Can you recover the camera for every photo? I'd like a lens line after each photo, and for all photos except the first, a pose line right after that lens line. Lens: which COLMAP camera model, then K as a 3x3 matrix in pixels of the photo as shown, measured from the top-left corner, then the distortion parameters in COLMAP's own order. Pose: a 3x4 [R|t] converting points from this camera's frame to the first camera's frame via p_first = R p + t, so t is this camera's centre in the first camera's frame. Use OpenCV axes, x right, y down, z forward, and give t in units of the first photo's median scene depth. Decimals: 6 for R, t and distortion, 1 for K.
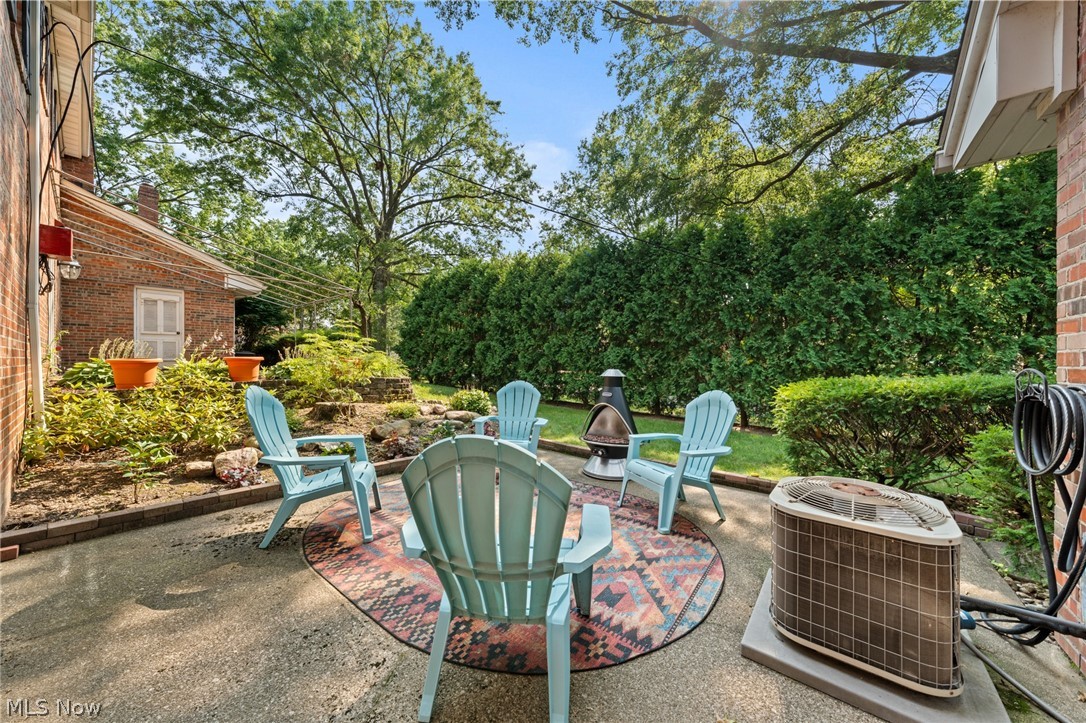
lens RADIAL K [[366.0, 0, 542.9], [0, 366.0, 360.5], [0, 0, 1]] dist [-0.002681, -0.000234]
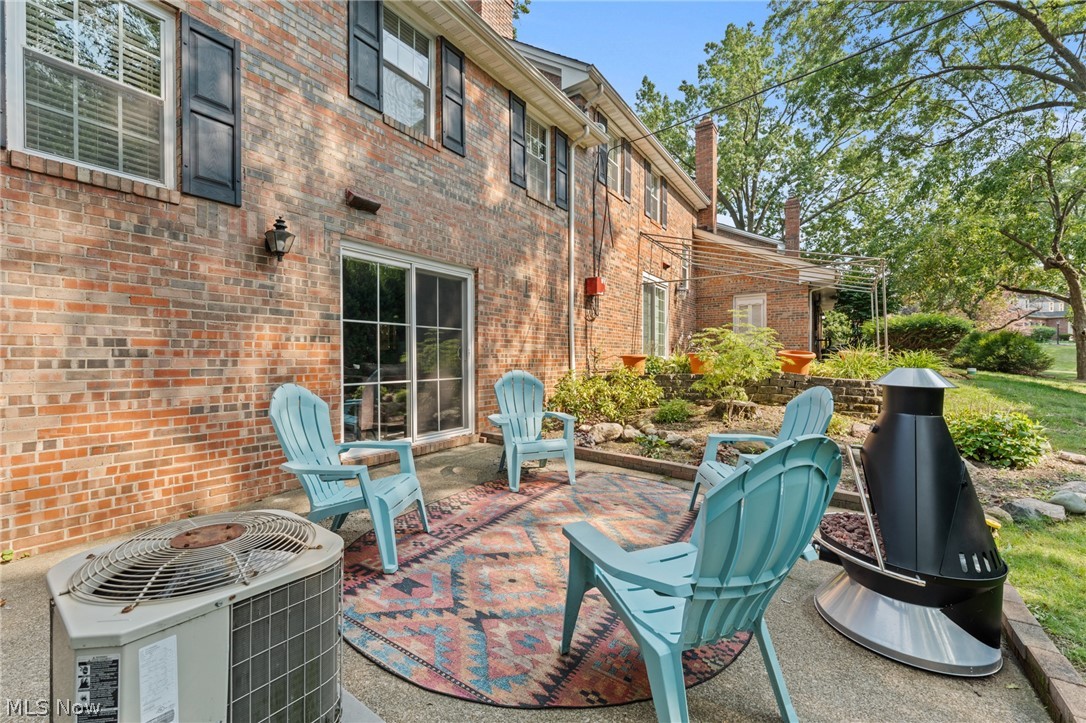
lens RADIAL K [[435.7, 0, 544.0], [0, 435.7, 361.2], [0, 0, 1]] dist [-0.002790, 0.000784]
pose [[0.078399, 0.003229, -0.996917, 0.269375], [0.001987, 0.999992, 0.003395, 0.006431], [0.996920, -0.002247, 0.078392, 0.247637]]
